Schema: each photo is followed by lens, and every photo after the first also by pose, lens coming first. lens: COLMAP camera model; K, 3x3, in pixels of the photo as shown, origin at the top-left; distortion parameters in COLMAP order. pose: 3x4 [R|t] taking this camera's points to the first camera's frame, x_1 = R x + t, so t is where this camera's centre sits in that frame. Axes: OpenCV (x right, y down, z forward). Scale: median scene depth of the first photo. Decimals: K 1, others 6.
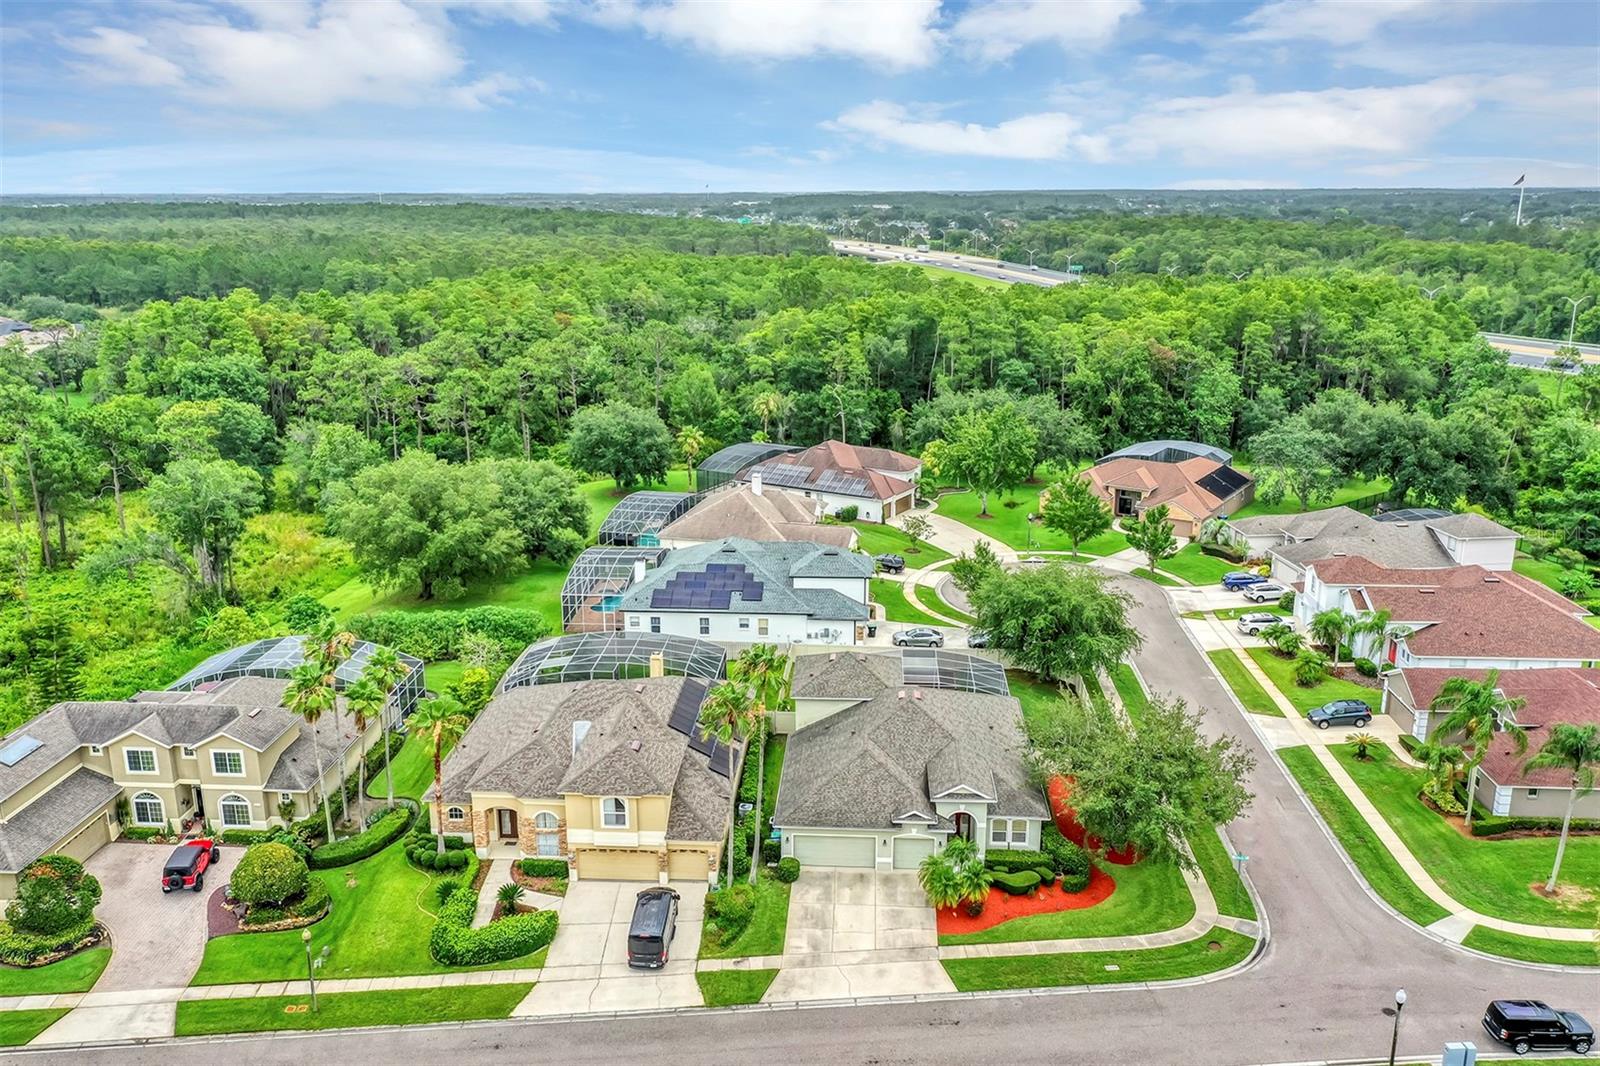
lens RADIAL K [[1268.9, 0, 796.6], [0, 1268.9, 529.0], [0, 0, 1]] dist [0.008203, -0.000969]
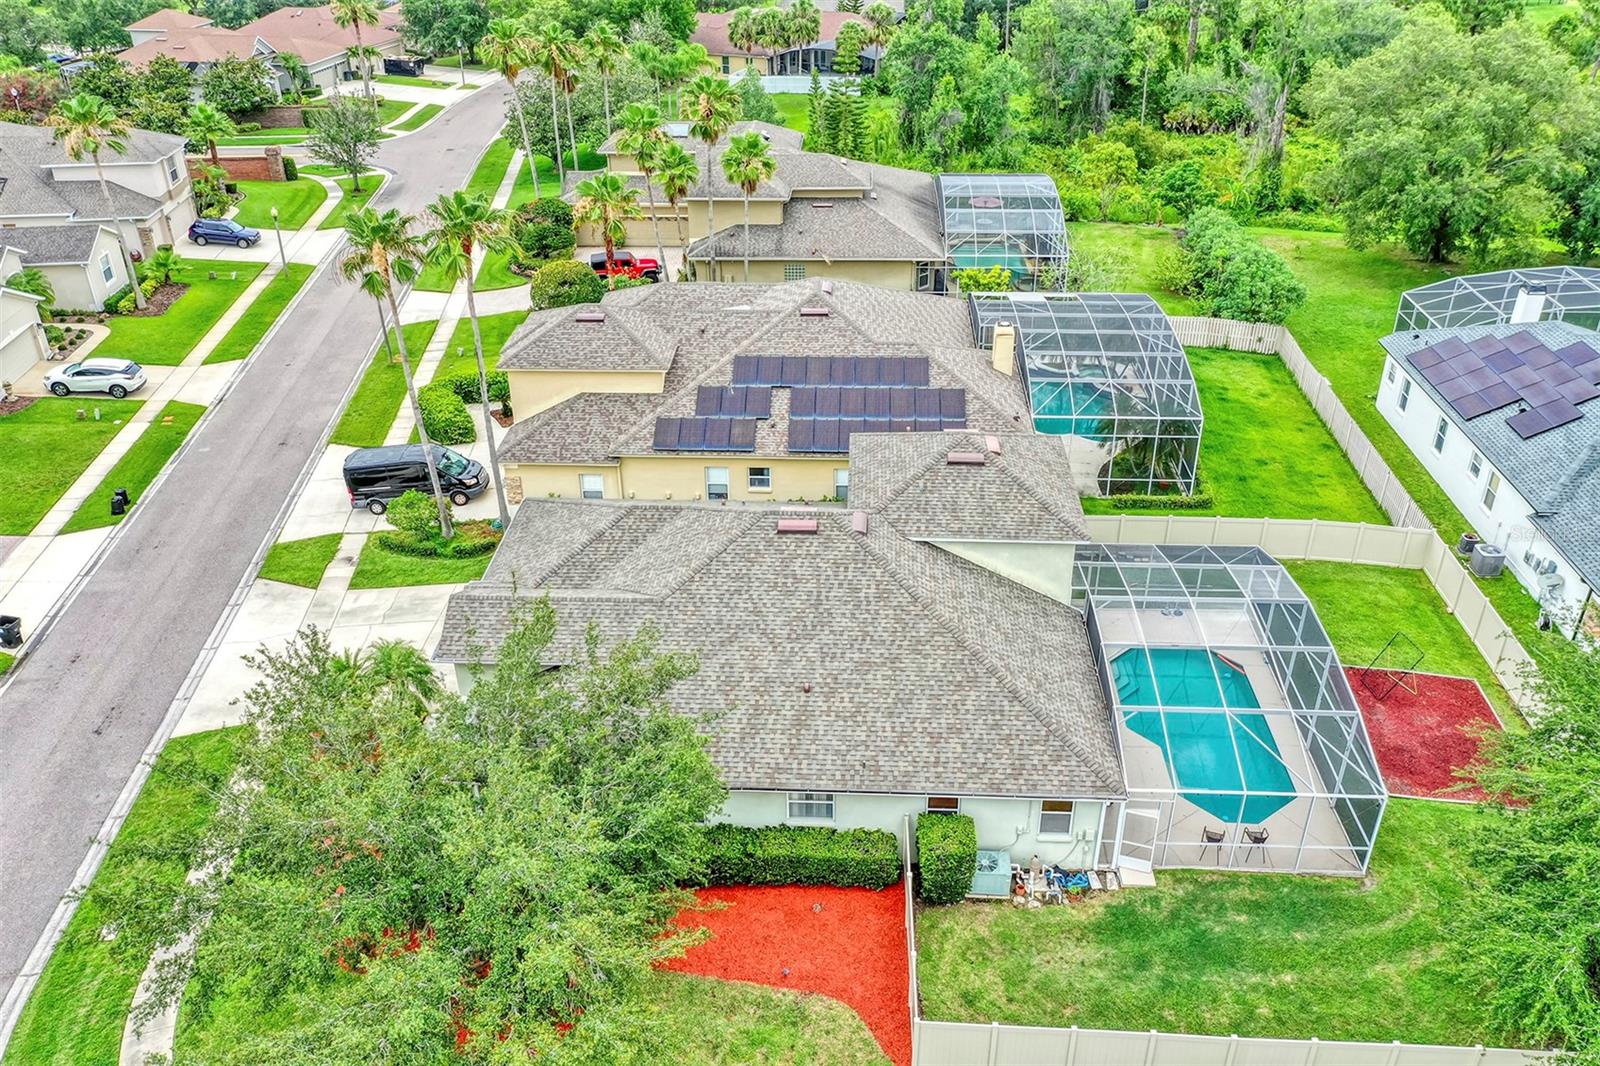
lens RADIAL K [[1268.9, 0, 796.6], [0, 1268.9, 529.0], [0, 0, 1]] dist [0.008203, -0.000969]
pose [[0.008013, 0.497976, -0.867154, 0.522531], [-0.248886, 0.840886, 0.480591, -0.095472], [0.968500, 0.211971, 0.130677, 0.984391]]
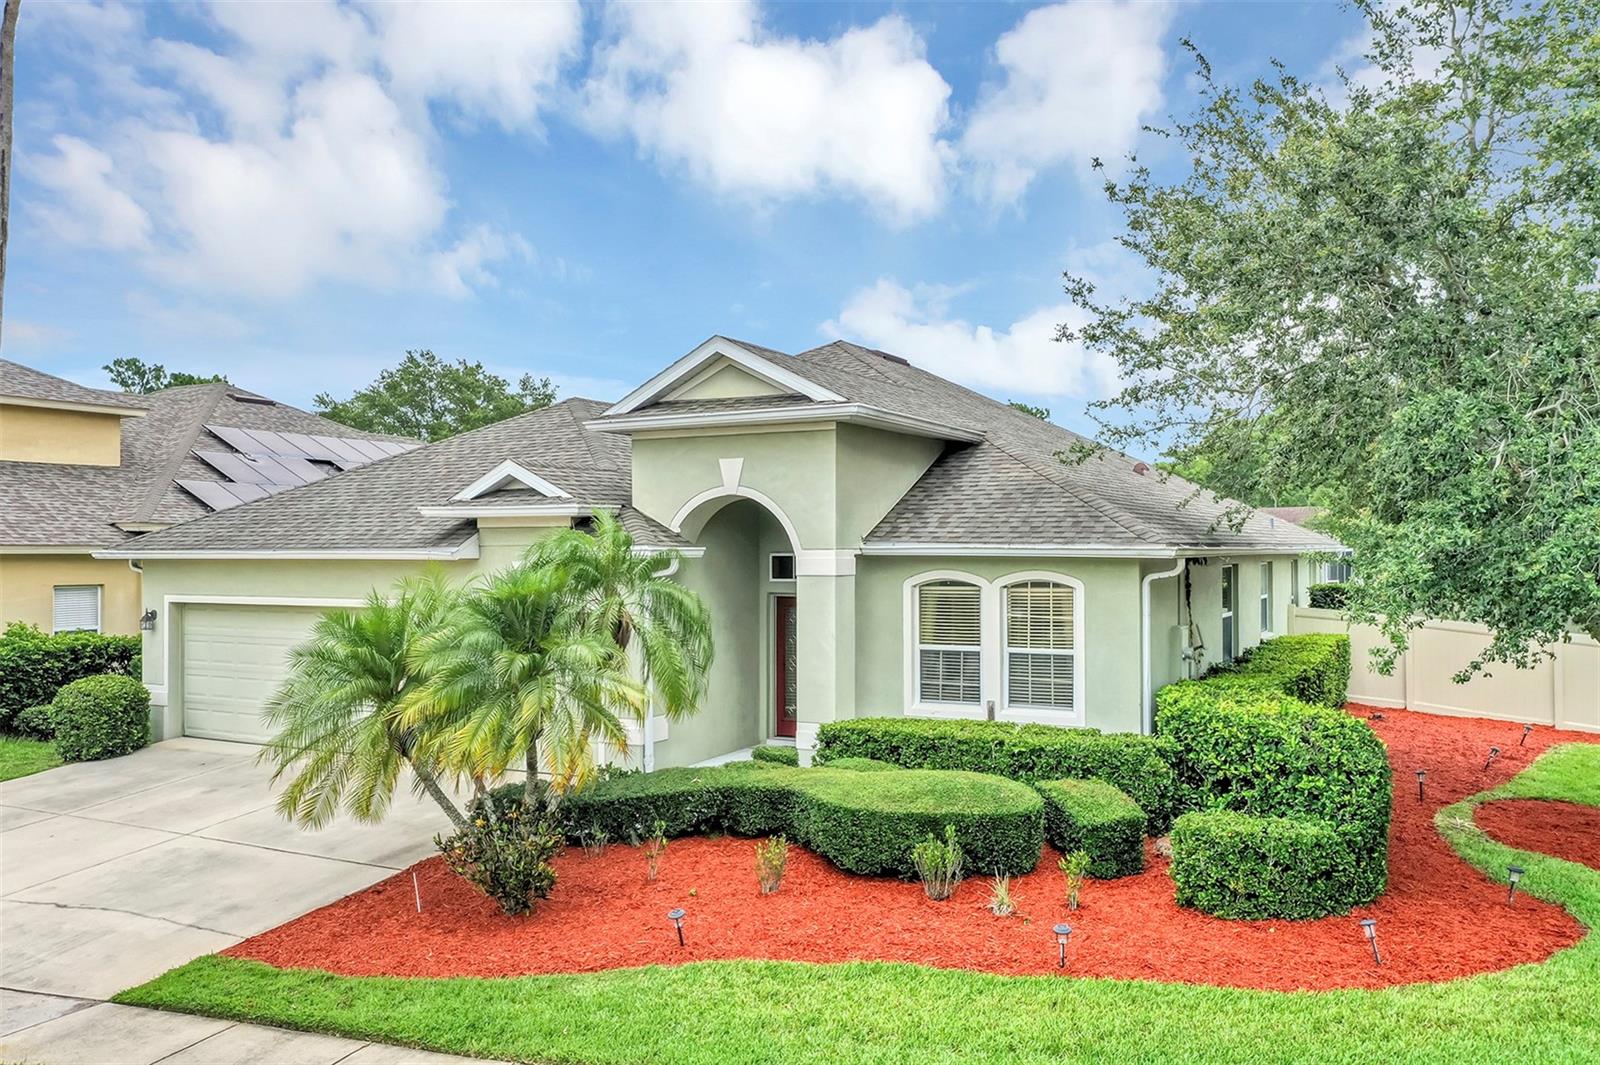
lens RADIAL K [[1297.1, 0, 800.0], [0, 1297.1, 532.5], [0, 0, 1]] dist [0.005288, 0.001416]
pose [[0.908866, -0.003534, -0.417073, 0.216006], [-0.110272, 0.962346, -0.248456, 0.263404], [0.402247, 0.271805, 0.874254, 0.765472]]
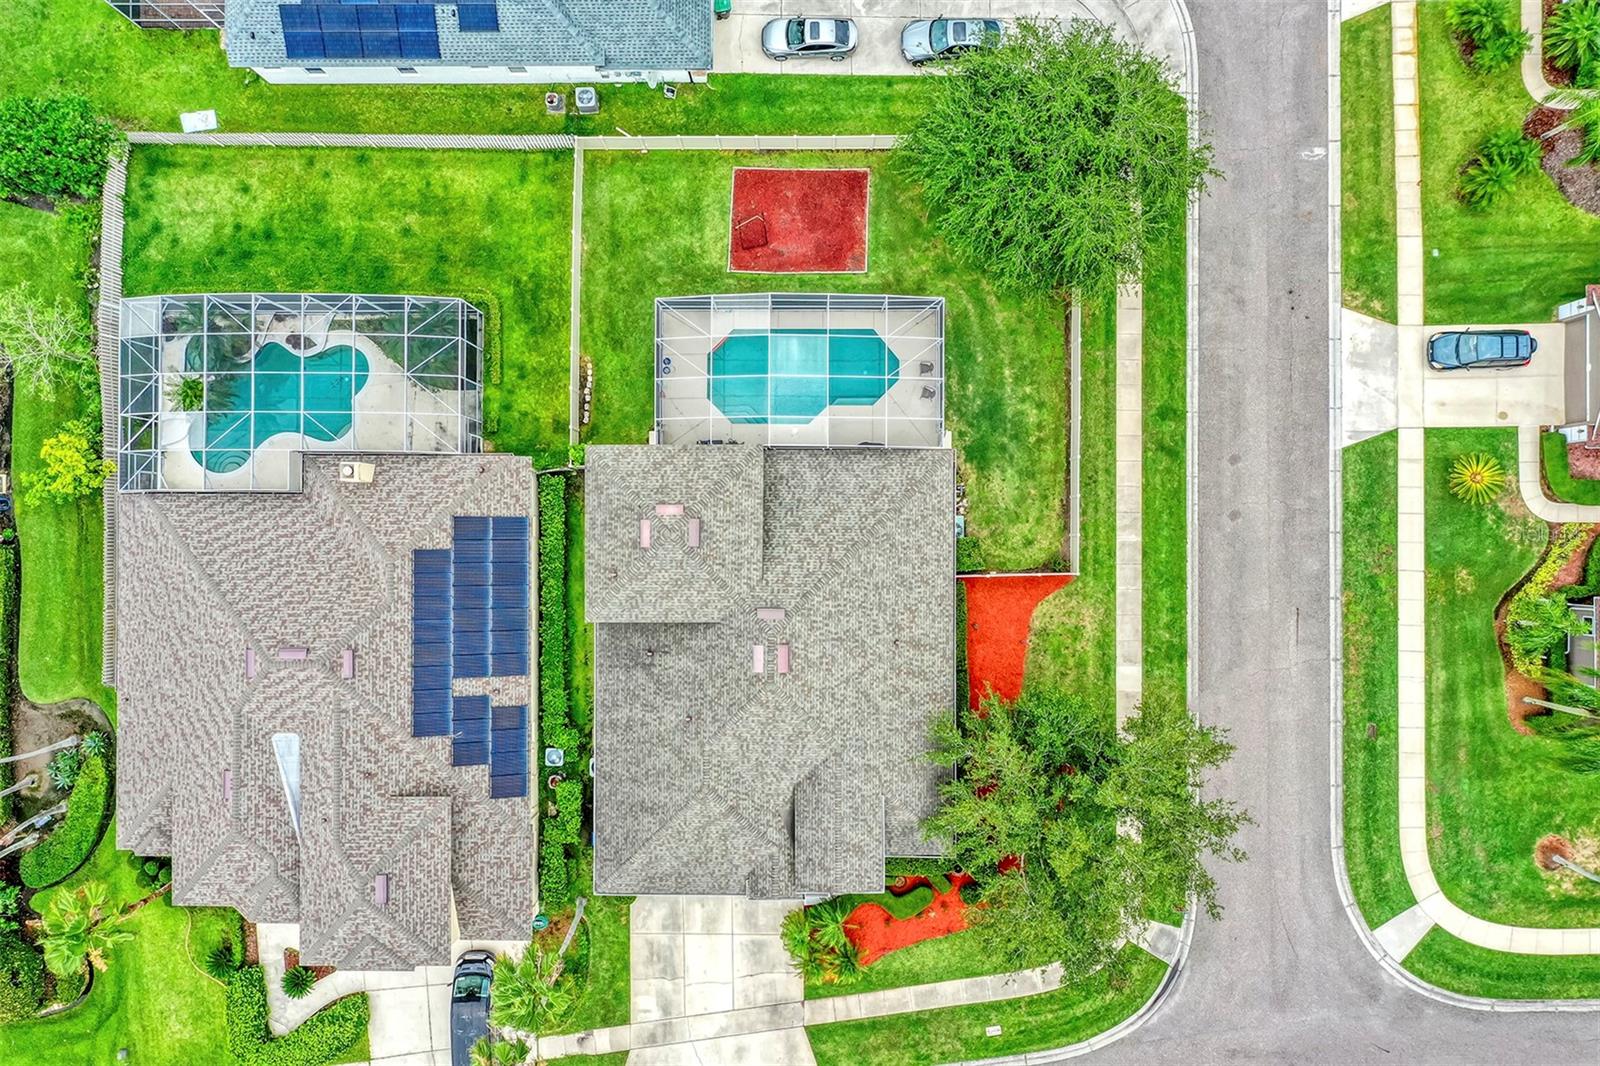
lens RADIAL K [[1268.9, 0, 796.6], [0, 1268.9, 529.0], [0, 0, 1]] dist [0.008203, -0.000969]
pose [[0.997914, -0.062283, -0.016966, 0.122650], [0.033140, 0.268761, 0.962637, -0.528453], [-0.055396, -0.961191, 0.270264, 0.931993]]
